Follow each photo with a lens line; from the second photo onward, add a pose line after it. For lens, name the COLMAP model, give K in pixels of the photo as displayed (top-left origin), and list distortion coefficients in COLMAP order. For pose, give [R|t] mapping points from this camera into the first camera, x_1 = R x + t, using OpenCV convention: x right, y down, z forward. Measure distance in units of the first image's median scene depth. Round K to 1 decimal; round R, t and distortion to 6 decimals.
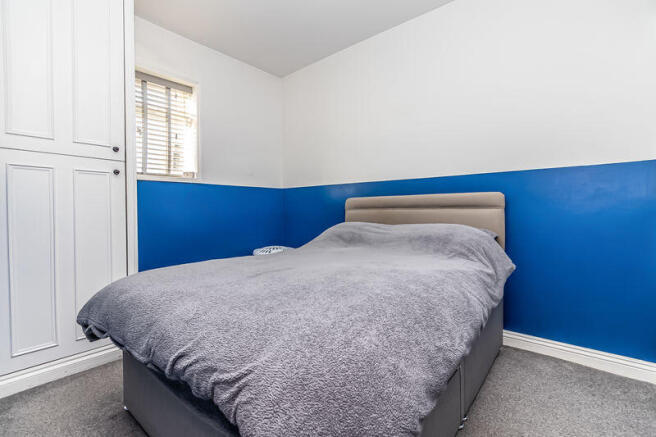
lens RADIAL K [[300.2, 0, 328.4], [0, 300.2, 214.6], [0, 0, 1]] dist [0.004574, 0.000421]
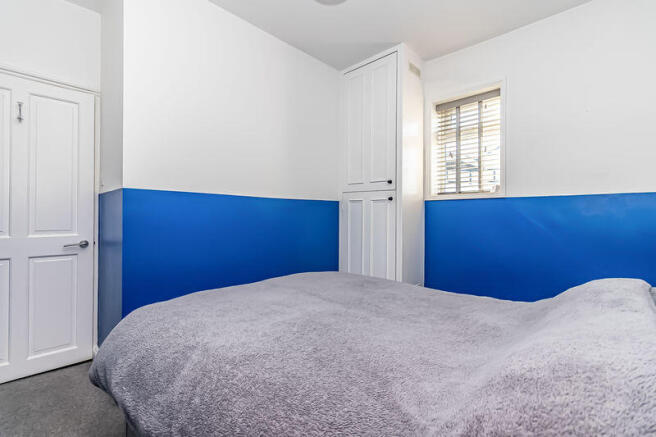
lens RADIAL K [[300.2, 0, 328.3], [0, 300.2, 216.4], [0, 0, 1]] dist [0.004574, 0.000421]
pose [[-0.044478, 0.003444, -0.999004, 0.461249], [-0.021745, 0.999754, 0.004415, -0.045385], [0.998774, 0.021920, -0.044392, 0.569242]]
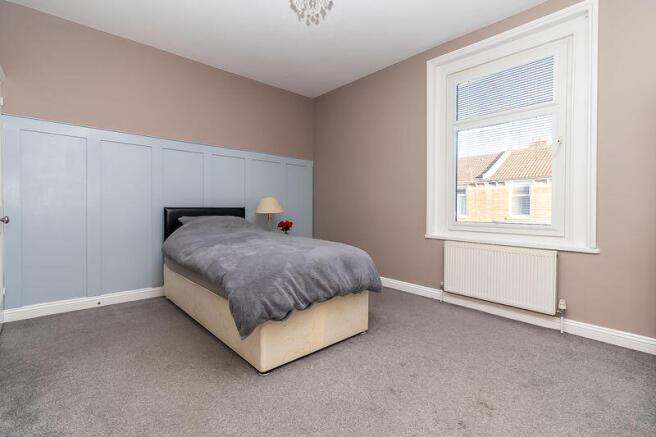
lens RADIAL K [[300.2, 0, 328.0], [0, 300.2, 215.2], [0, 0, 1]] dist [0.004574, 0.000421]
pose [[-0.992768, -0.000087, 0.120046, -1.472868], [0.003506, 0.999552, 0.029722, -0.079562], [-0.119995, 0.029928, -0.992323, 3.844927]]
